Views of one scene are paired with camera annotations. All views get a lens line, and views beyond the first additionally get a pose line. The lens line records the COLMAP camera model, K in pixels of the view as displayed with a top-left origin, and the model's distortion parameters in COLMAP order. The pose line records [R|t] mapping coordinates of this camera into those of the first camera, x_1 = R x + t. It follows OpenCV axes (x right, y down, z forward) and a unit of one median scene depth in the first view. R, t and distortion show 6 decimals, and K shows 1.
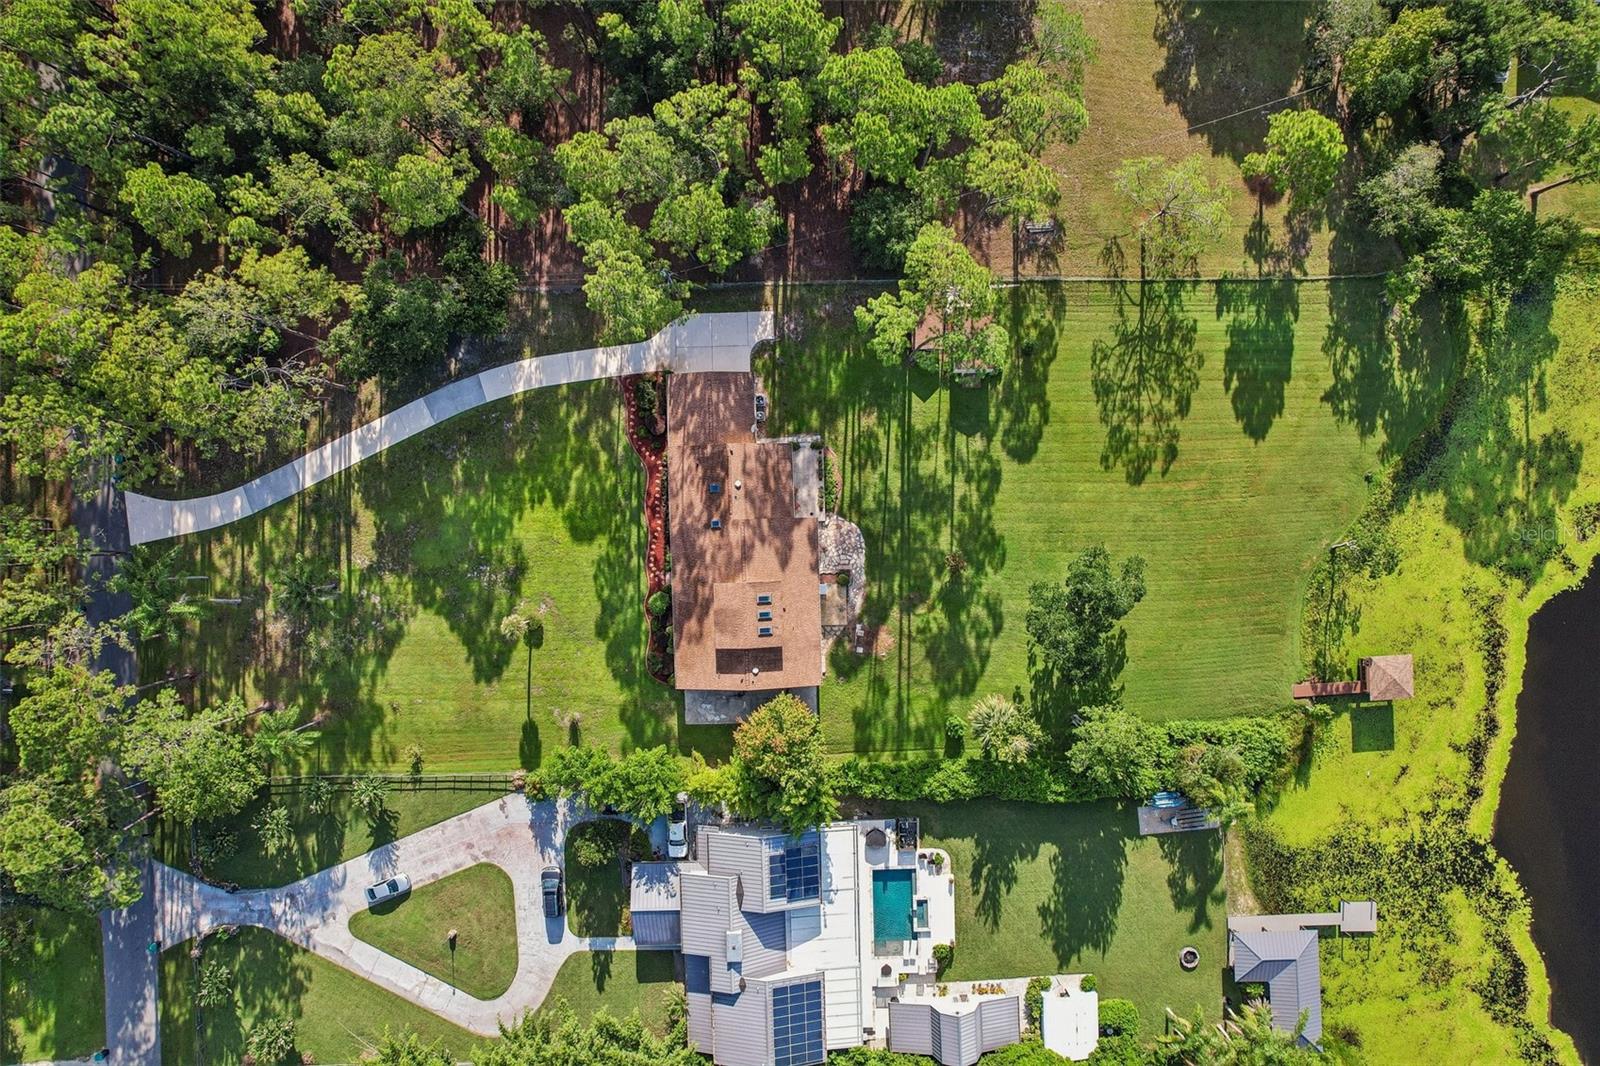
lens RADIAL K [[1017.6, 0, 800.0], [0, 1017.6, 533.0], [0, 0, 1]] dist [-0.070047, 0.060819]
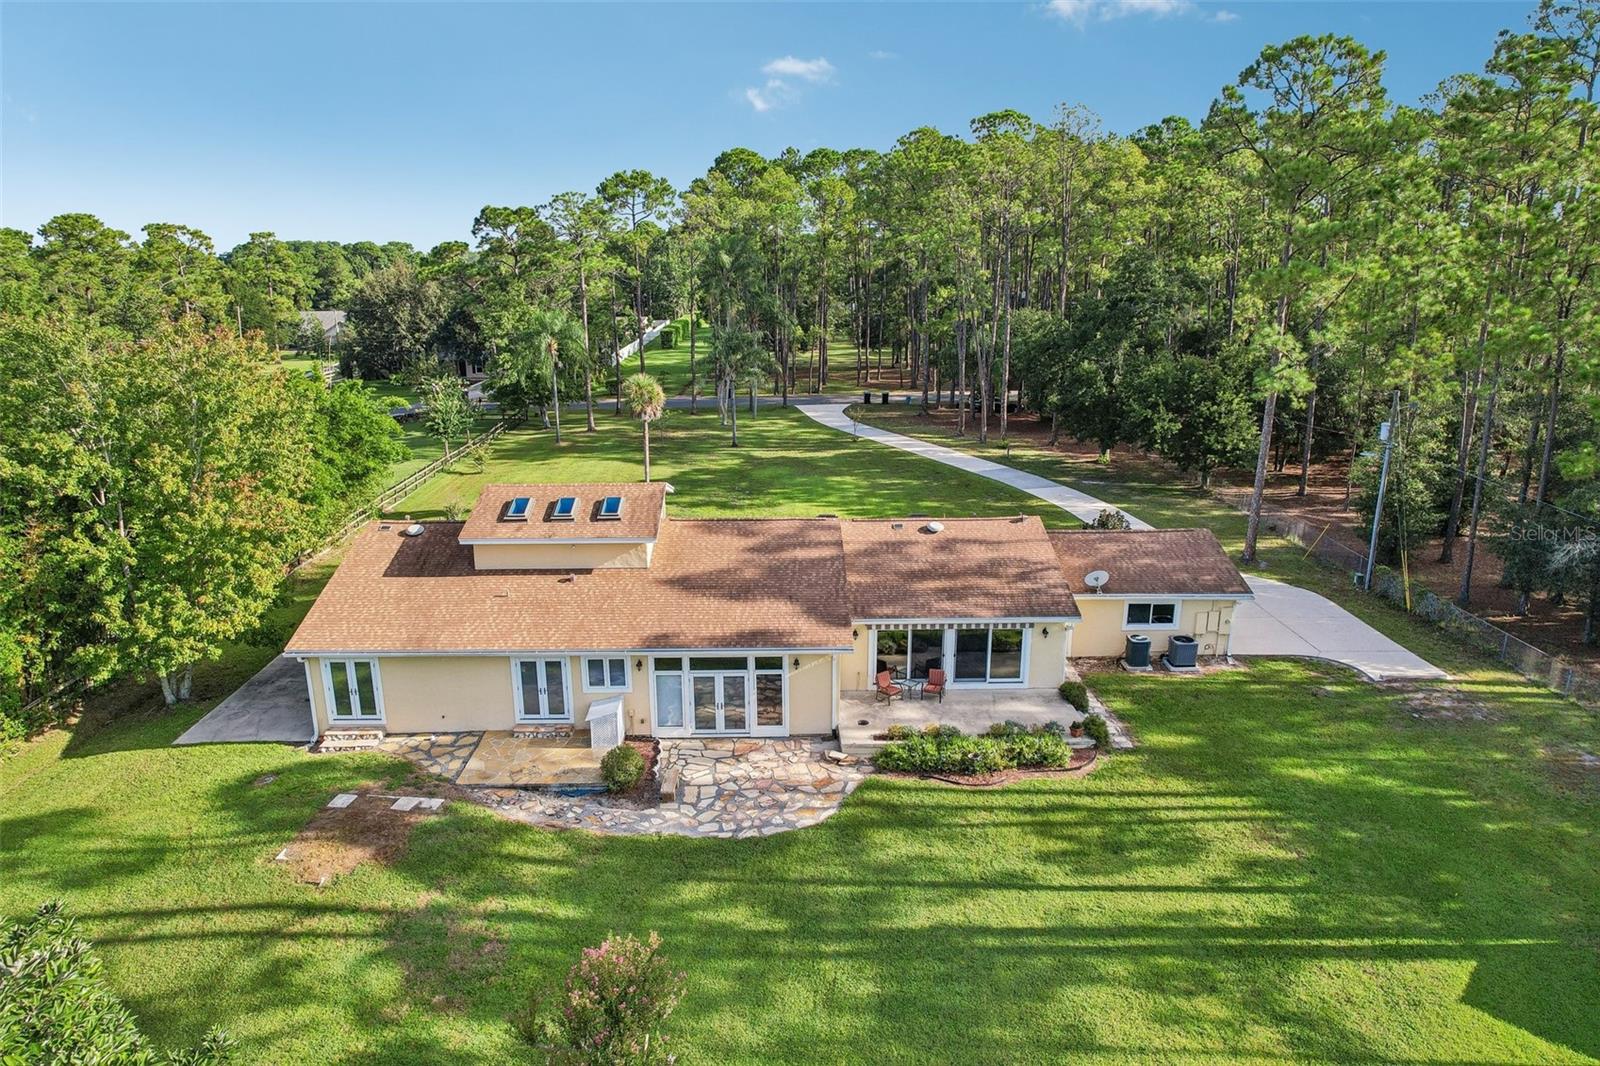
lens RADIAL K [[1017.6, 0, 800.0], [0, 1017.6, 533.0], [0, 0, 1]] dist [-0.070047, 0.060819]
pose [[-0.010747, 0.263717, -0.964540, 0.281092], [-0.999934, -0.006824, 0.009275, -0.006554], [-0.004136, 0.964576, 0.263773, 0.866889]]
